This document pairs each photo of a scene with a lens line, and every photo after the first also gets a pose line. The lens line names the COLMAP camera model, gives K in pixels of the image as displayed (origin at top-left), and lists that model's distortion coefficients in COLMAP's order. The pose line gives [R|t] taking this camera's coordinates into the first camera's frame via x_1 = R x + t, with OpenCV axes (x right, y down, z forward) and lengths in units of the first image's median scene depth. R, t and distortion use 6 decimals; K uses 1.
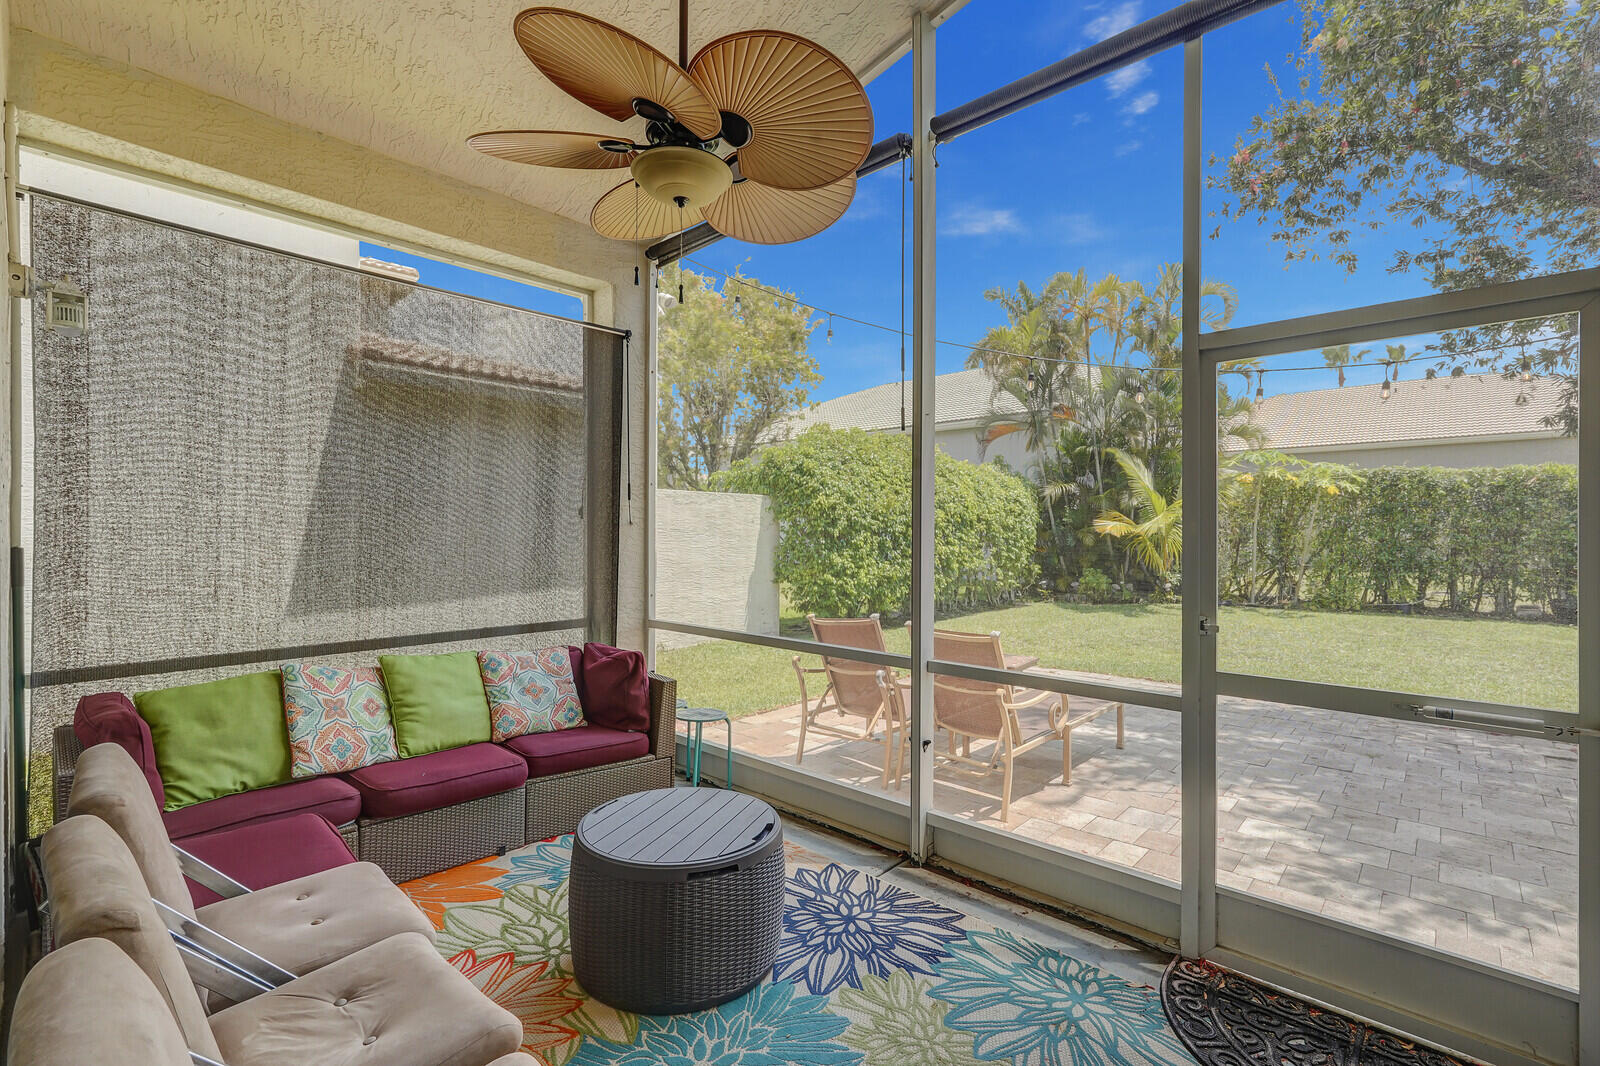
lens RADIAL K [[709.5, 0, 801.2], [0, 709.5, 533.7], [0, 0, 1]] dist [0.002483, 0.000793]
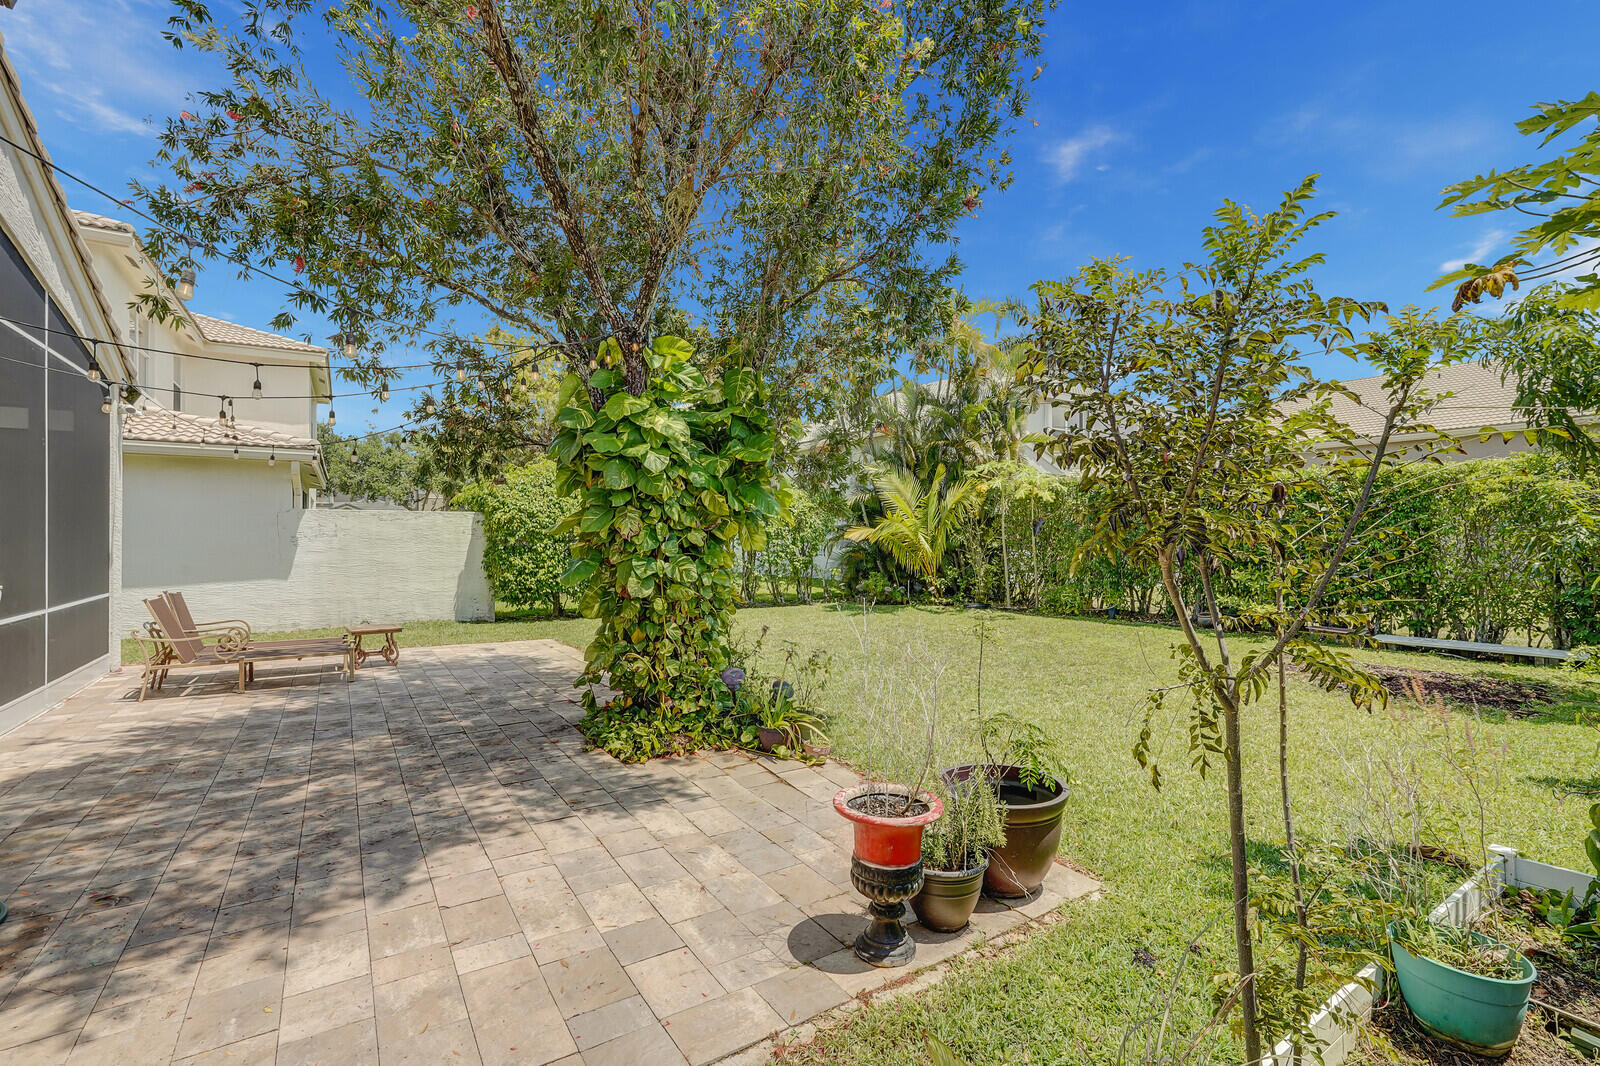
lens RADIAL K [[709.5, 0, 798.5], [0, 709.5, 535.0], [0, 0, 1]] dist [0.002483, 0.000793]
pose [[0.969348, -0.002336, -0.245681, 0.856625], [0.001312, 0.999990, -0.004330, -0.005762], [0.245689, 0.003875, 0.969341, -0.130933]]
